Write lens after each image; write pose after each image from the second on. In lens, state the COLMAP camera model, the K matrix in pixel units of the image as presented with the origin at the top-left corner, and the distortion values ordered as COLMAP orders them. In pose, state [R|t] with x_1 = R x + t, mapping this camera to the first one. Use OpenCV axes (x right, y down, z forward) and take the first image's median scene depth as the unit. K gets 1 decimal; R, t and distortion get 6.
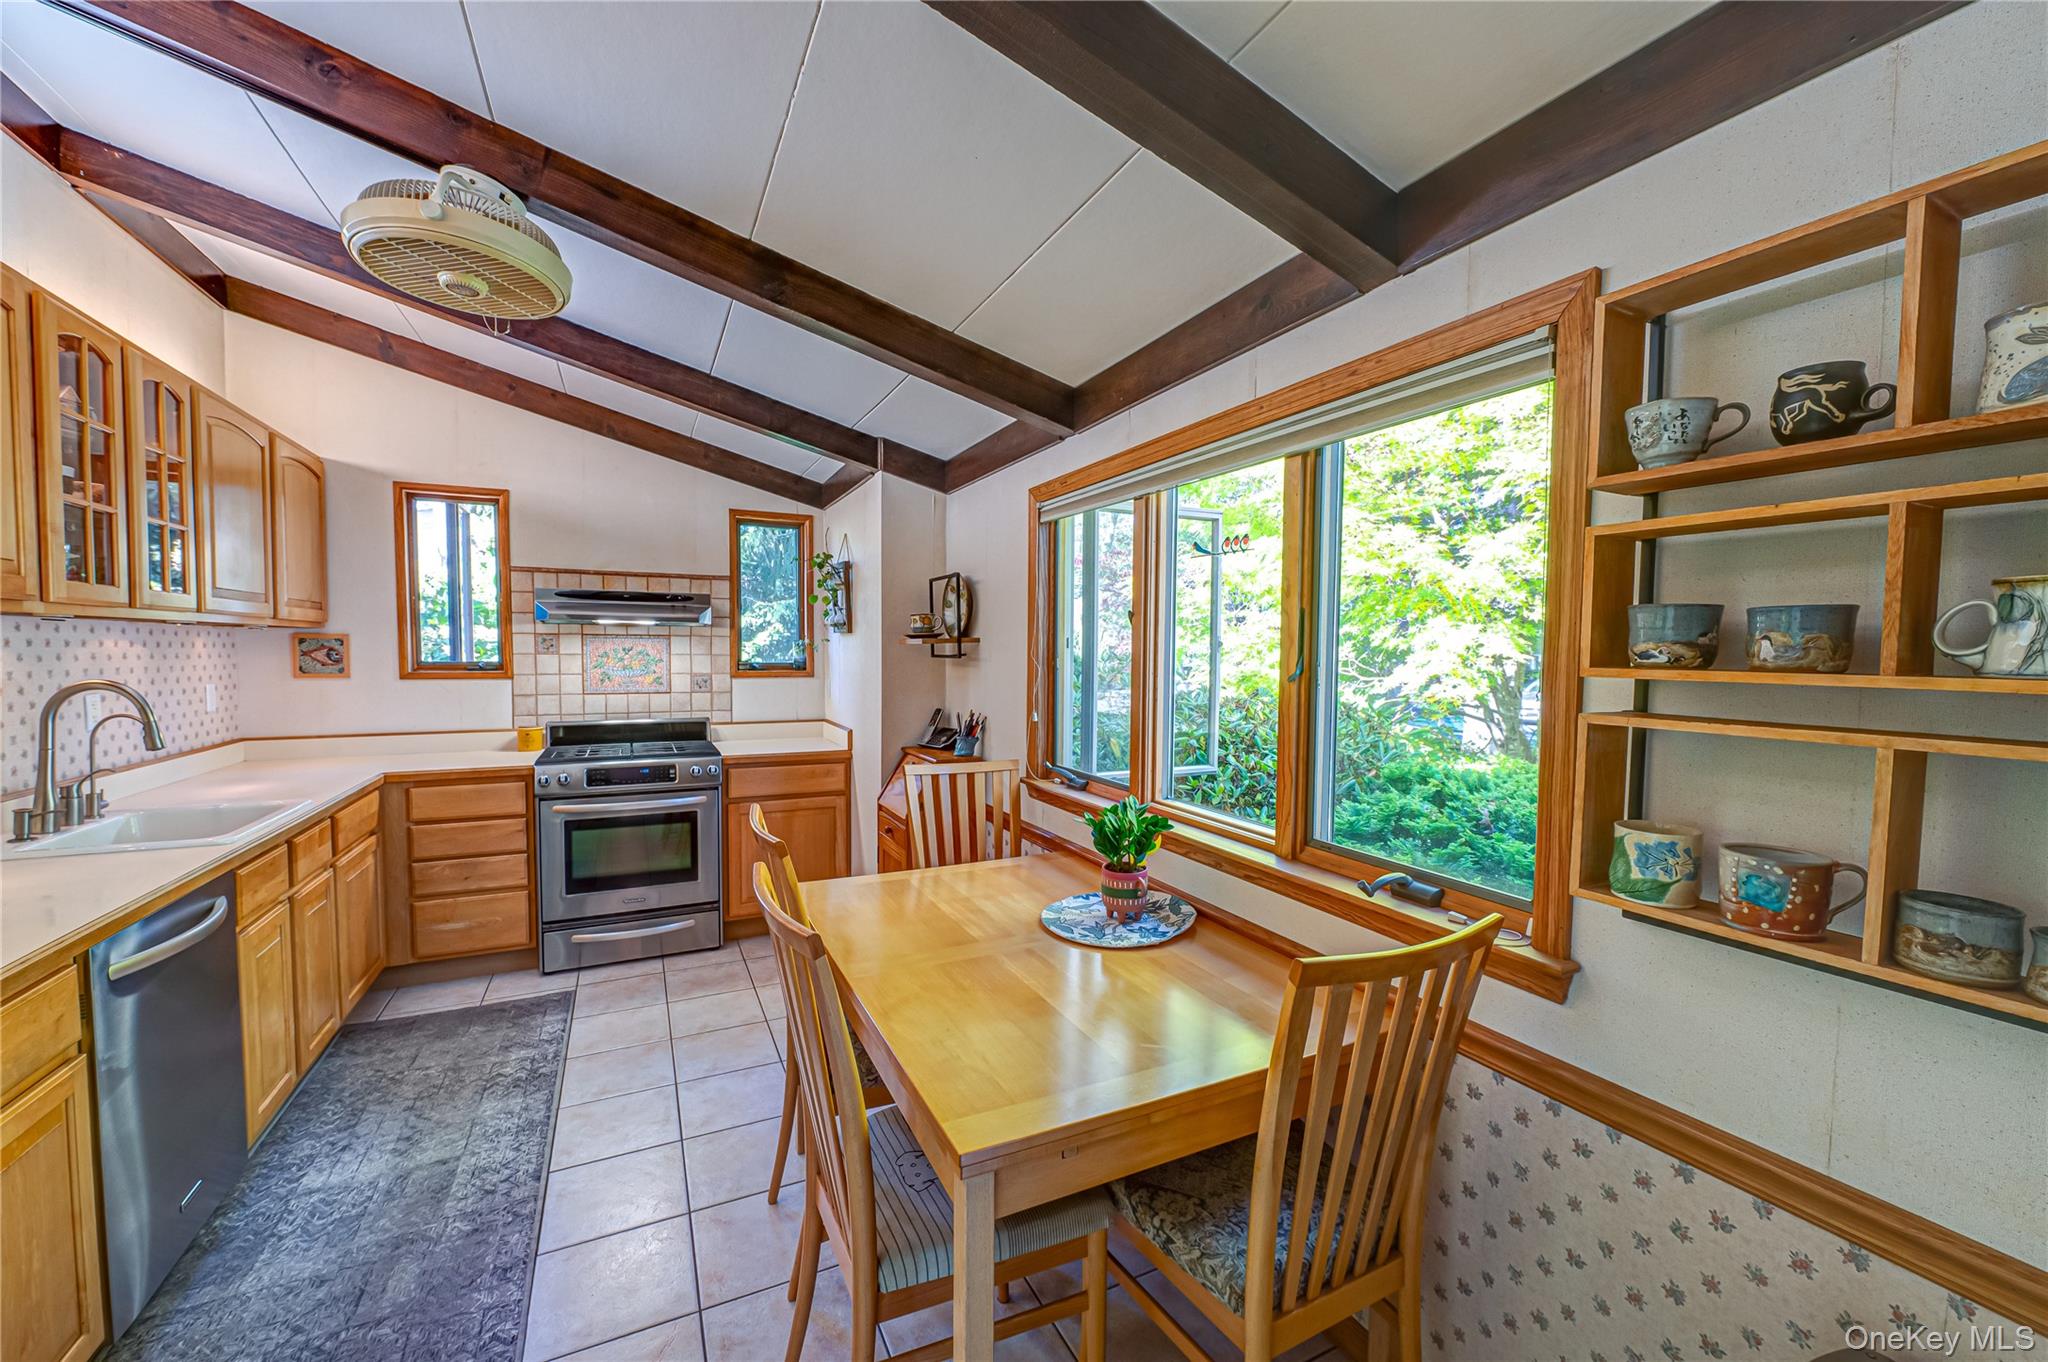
lens RADIAL K [[811.4, 0, 1032.2], [0, 811.4, 679.9], [0, 0, 1]] dist [-0.019778, -0.000353]
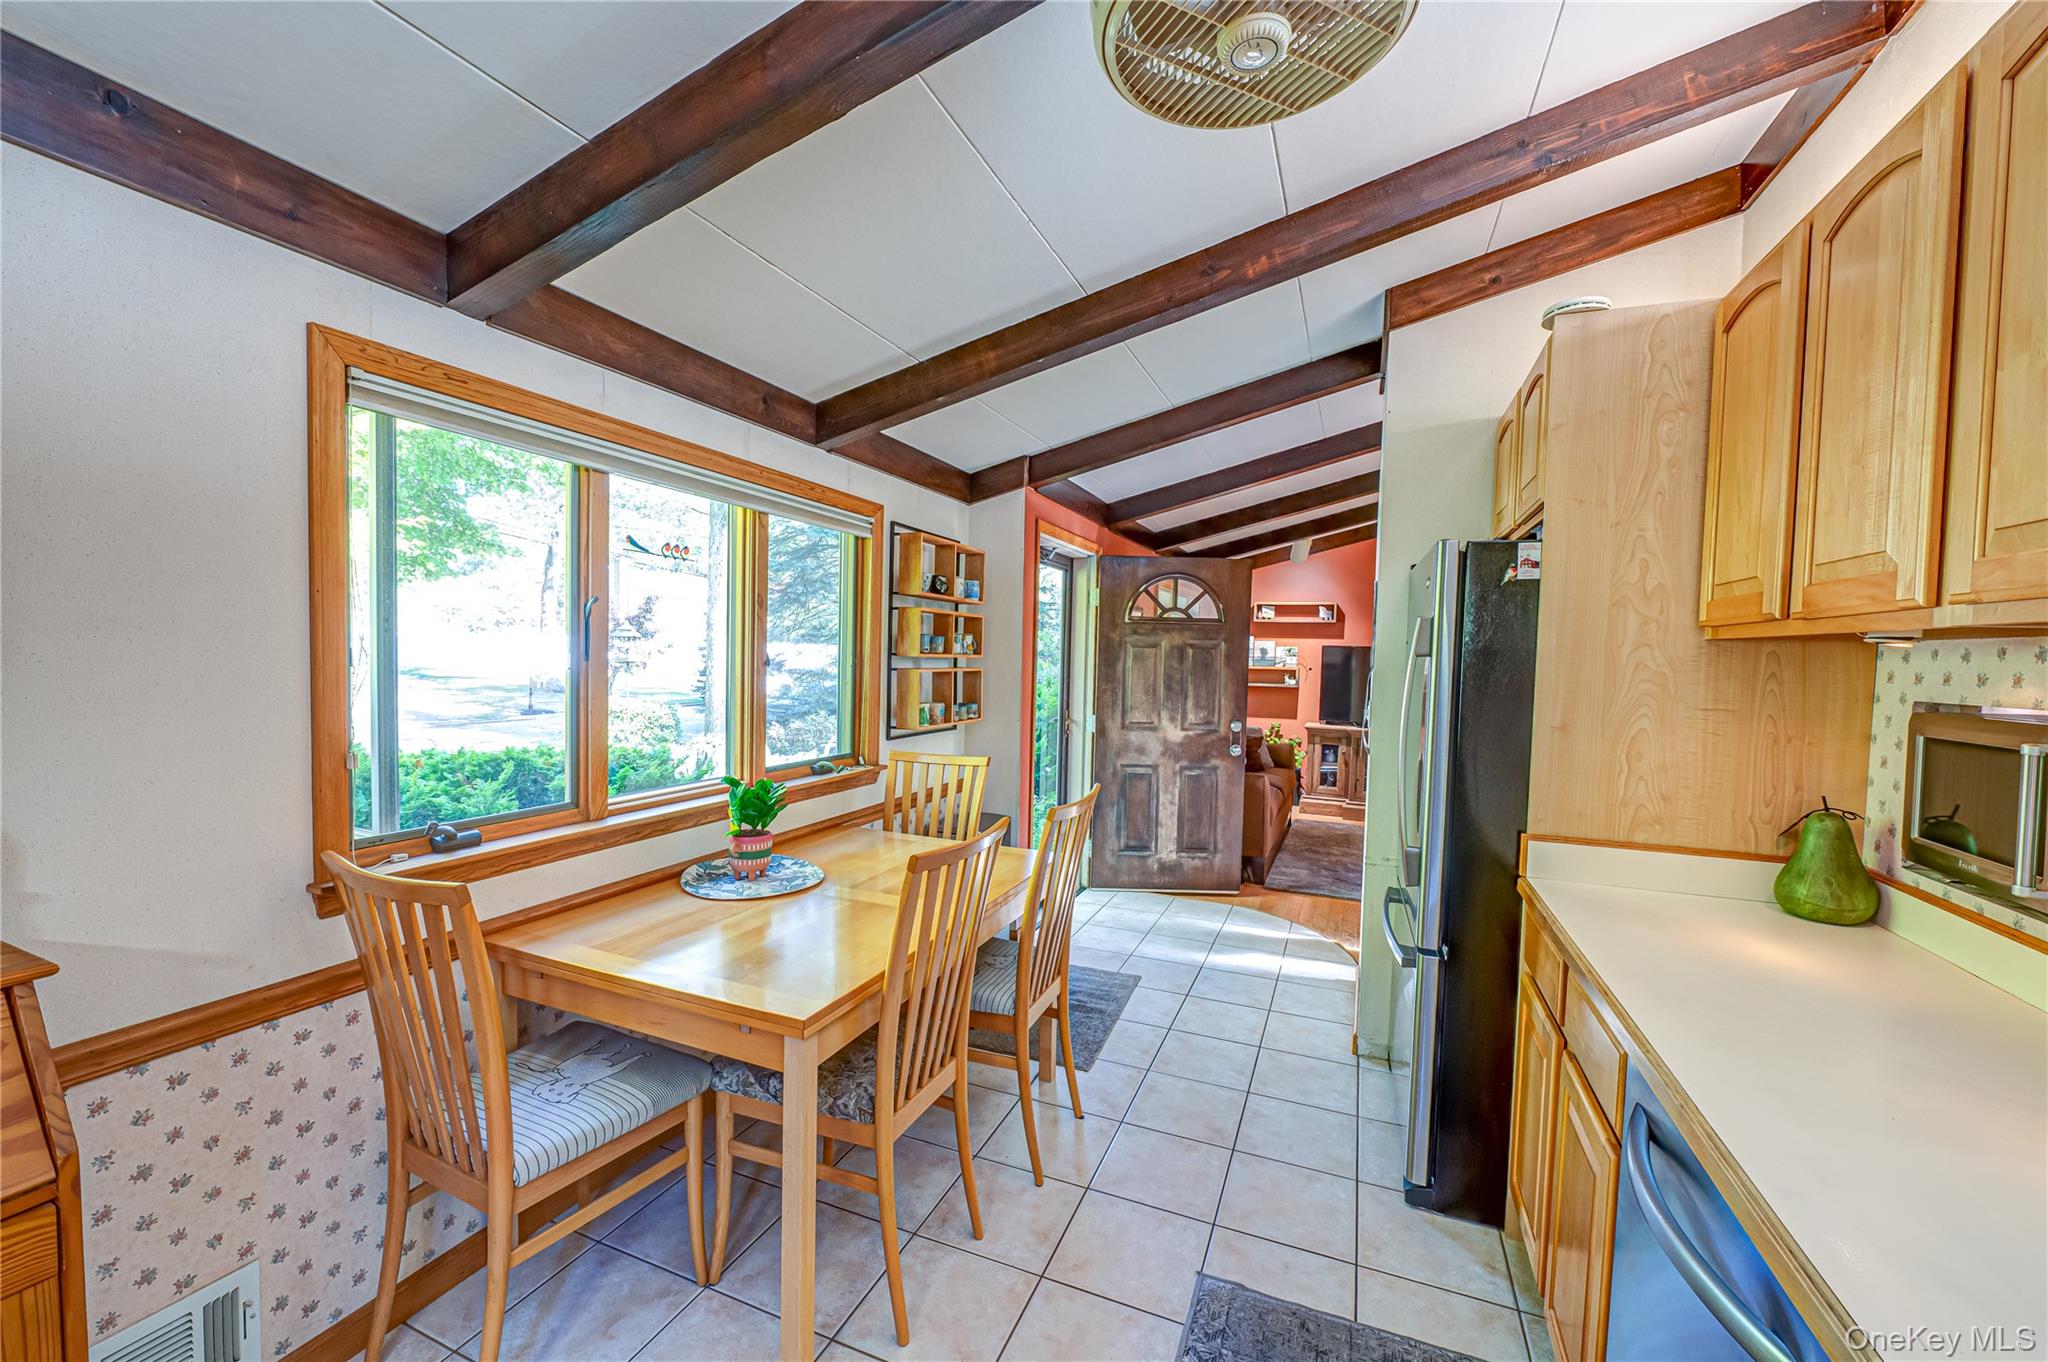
lens RADIAL K [[811.4, 0, 1032.2], [0, 811.4, 679.9], [0, 0, 1]] dist [-0.019778, -0.000353]
pose [[-0.658962, -0.054795, 0.750178, -0.621744], [-0.003661, 0.997565, 0.069649, -0.043239], [-0.752167, 0.043150, -0.657558, 0.893562]]
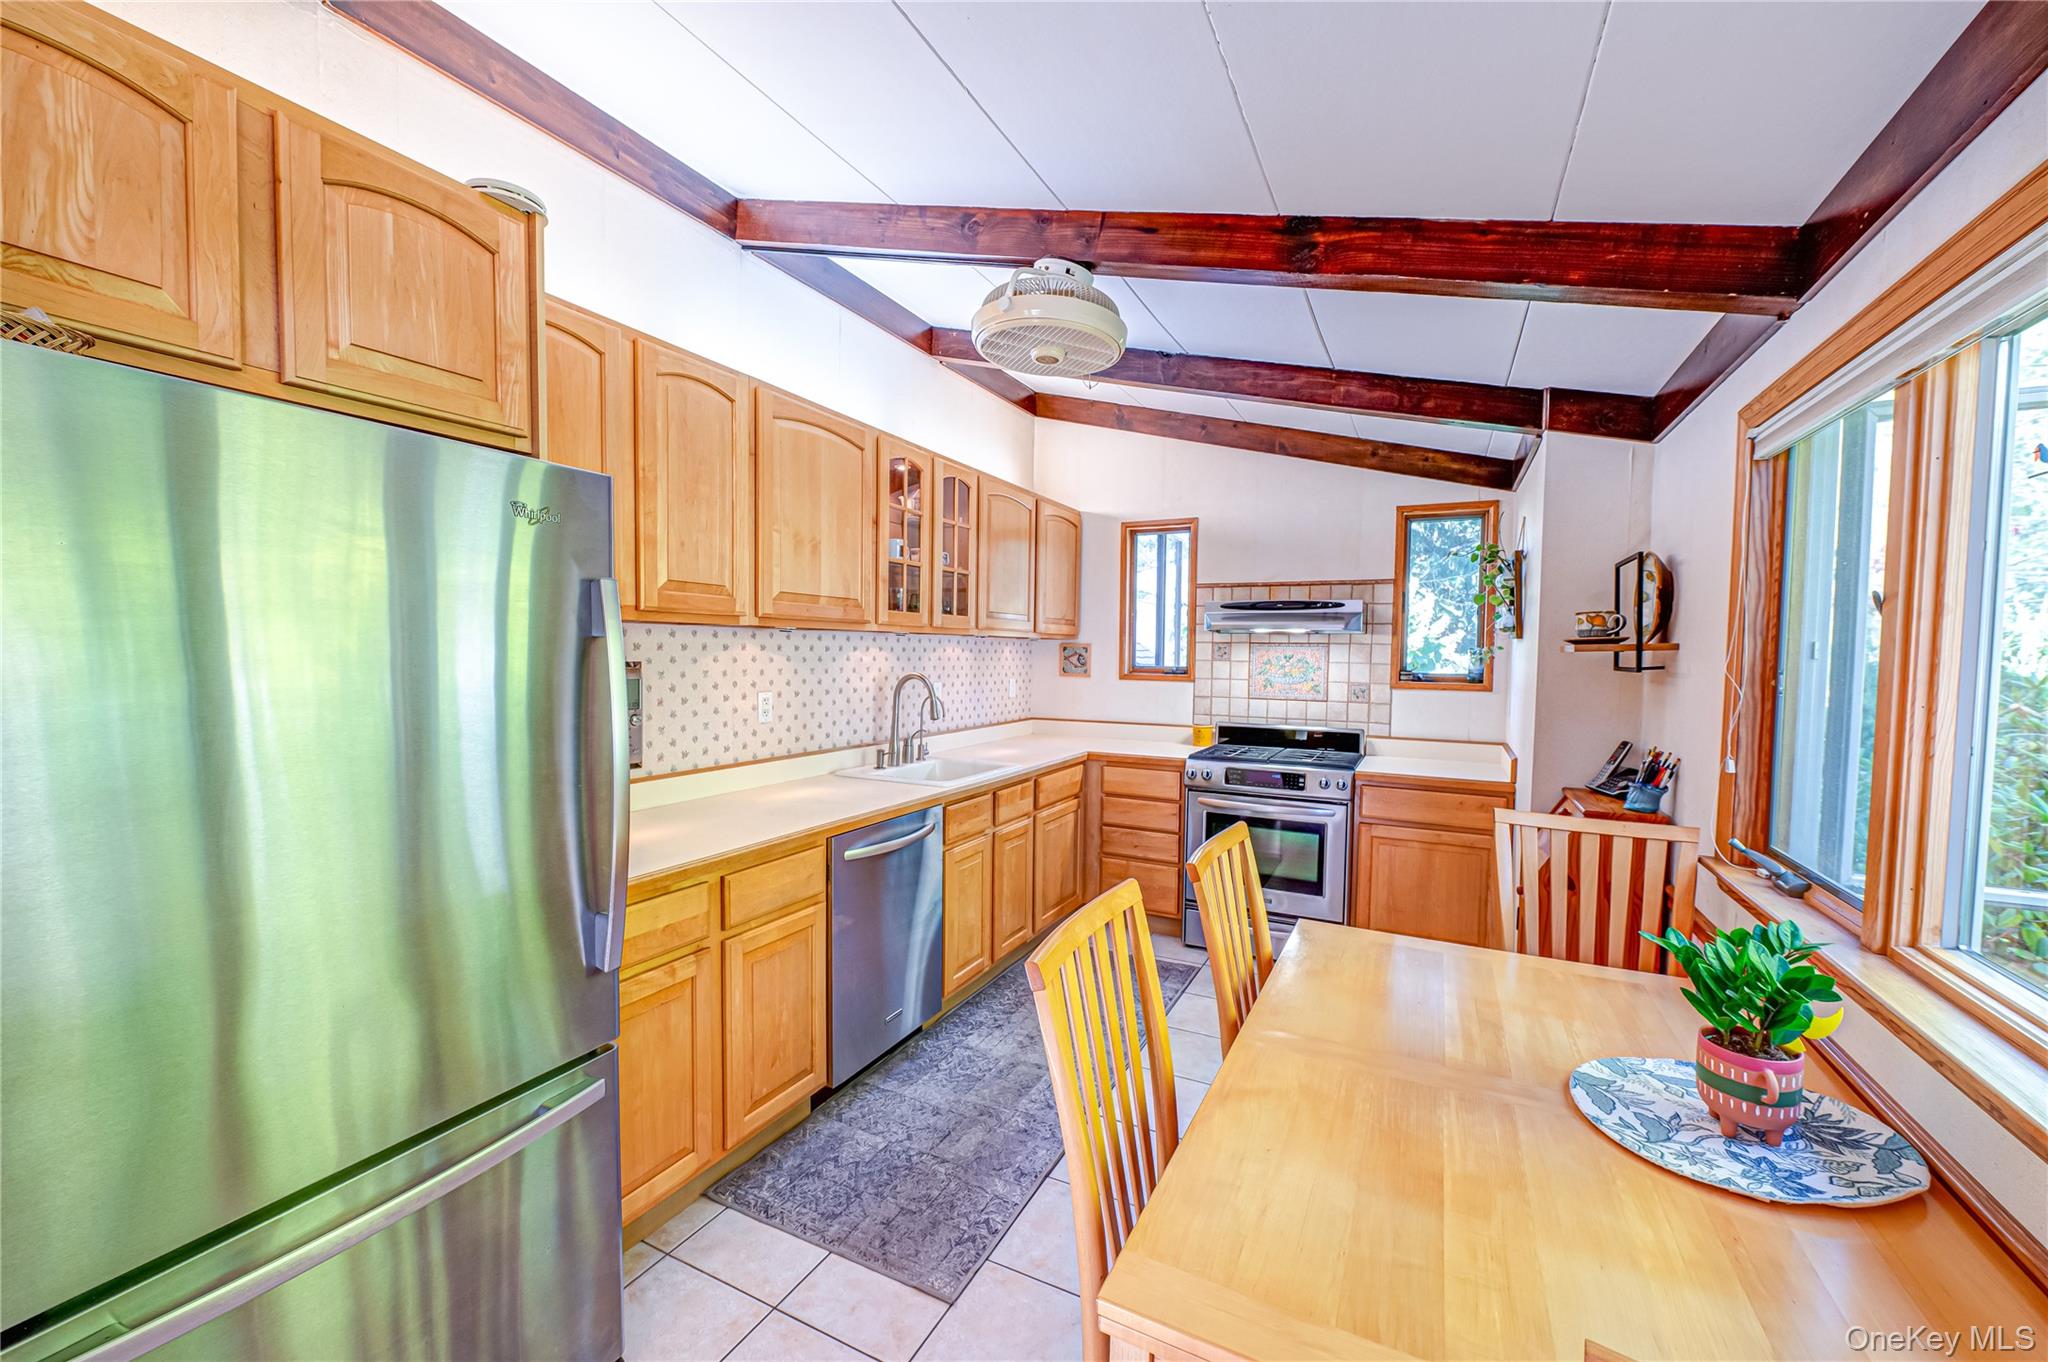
lens RADIAL K [[801.4, 0, 1024.0], [0, 801.4, 681.0], [0, 0, 1]] dist [-0.009059, -0.003662]
pose [[0.582098, 0.030446, -0.812548, 0.161012], [-0.038756, 0.999202, 0.009676, -0.004973], [0.812195, 0.025859, 0.582813, 0.157735]]
